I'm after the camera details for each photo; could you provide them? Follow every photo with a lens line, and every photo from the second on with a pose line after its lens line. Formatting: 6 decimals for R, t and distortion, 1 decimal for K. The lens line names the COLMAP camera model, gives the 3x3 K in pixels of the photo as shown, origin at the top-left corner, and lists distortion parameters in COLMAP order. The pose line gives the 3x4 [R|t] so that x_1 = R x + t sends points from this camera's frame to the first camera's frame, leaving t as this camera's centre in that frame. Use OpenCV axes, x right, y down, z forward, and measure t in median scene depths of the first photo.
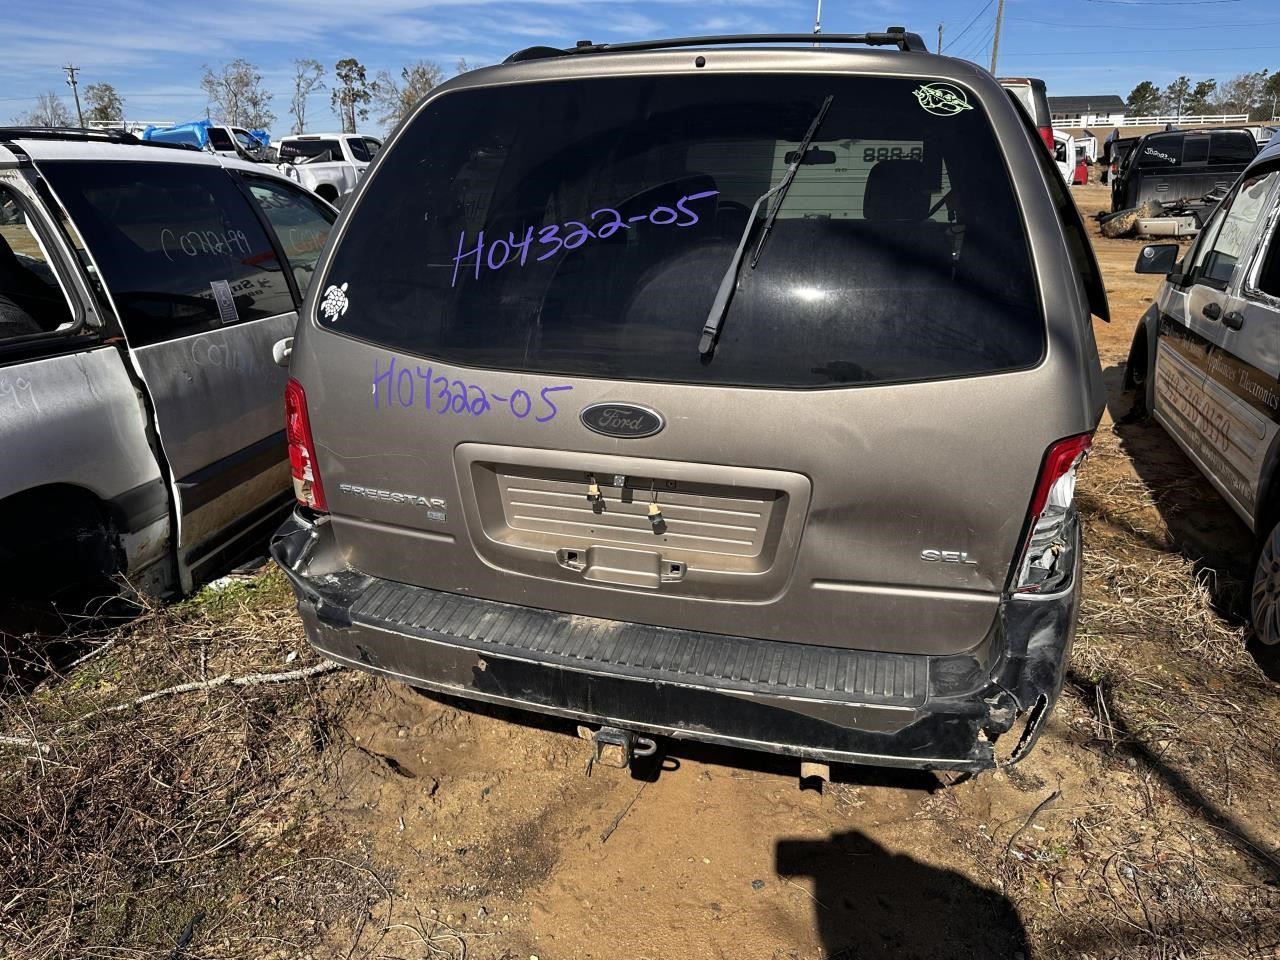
lens RADIAL K [[941.2, 0, 640.0], [0, 941.2, 480.0], [0, 0, 1]] dist [0.078566, 0.000981]
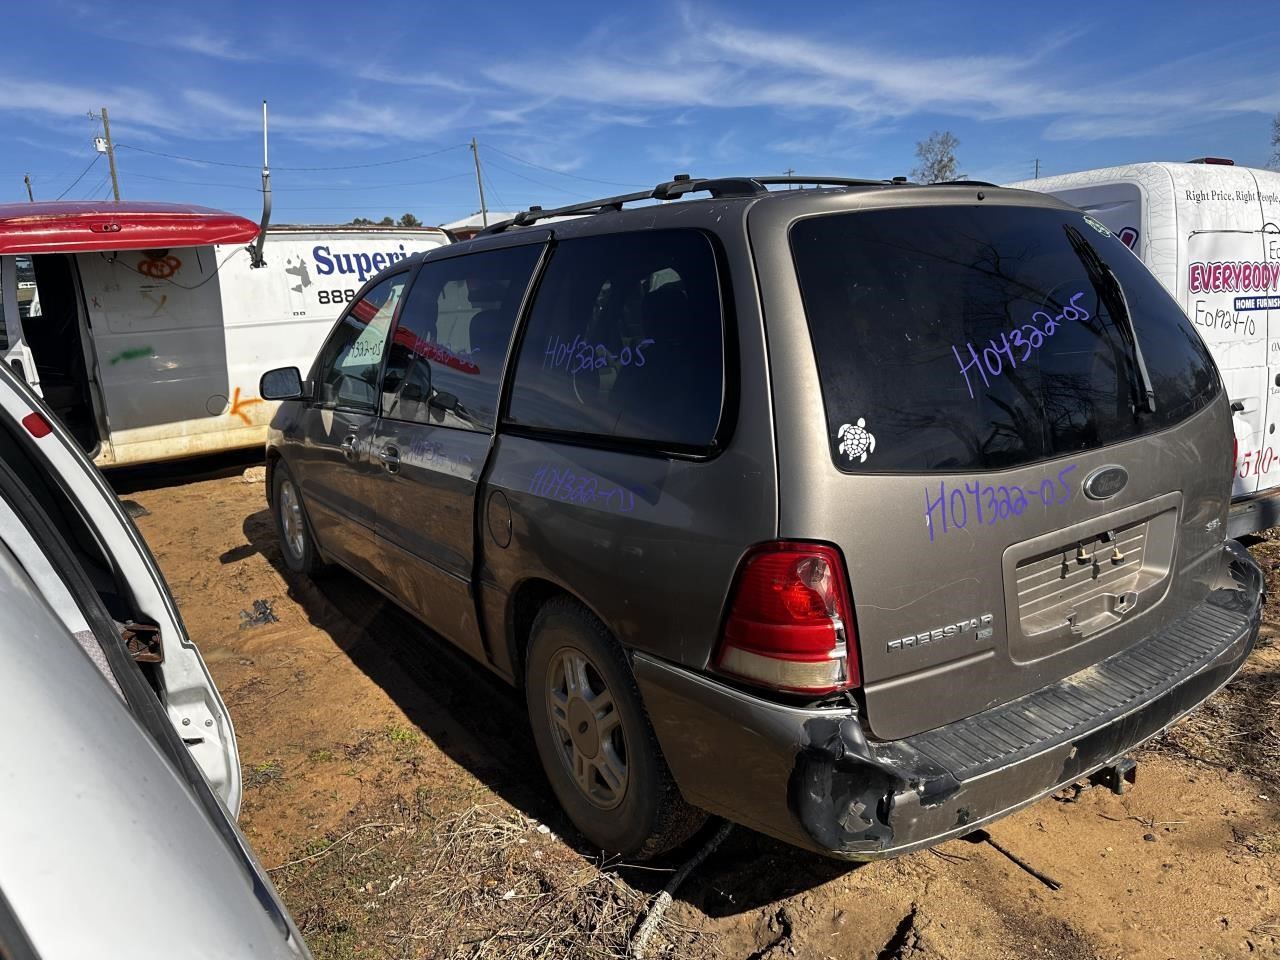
lens RADIAL K [[958.6, 0, 640.0], [0, 958.6, 480.0], [0, 0, 1]] dist [0.054660, -0.096644]
pose [[0.600461, -0.192336, 0.776179, -1.196540], [0.303529, 0.952821, 0.001294, -0.225539], [-0.739809, 0.234815, 0.630511, 0.625395]]
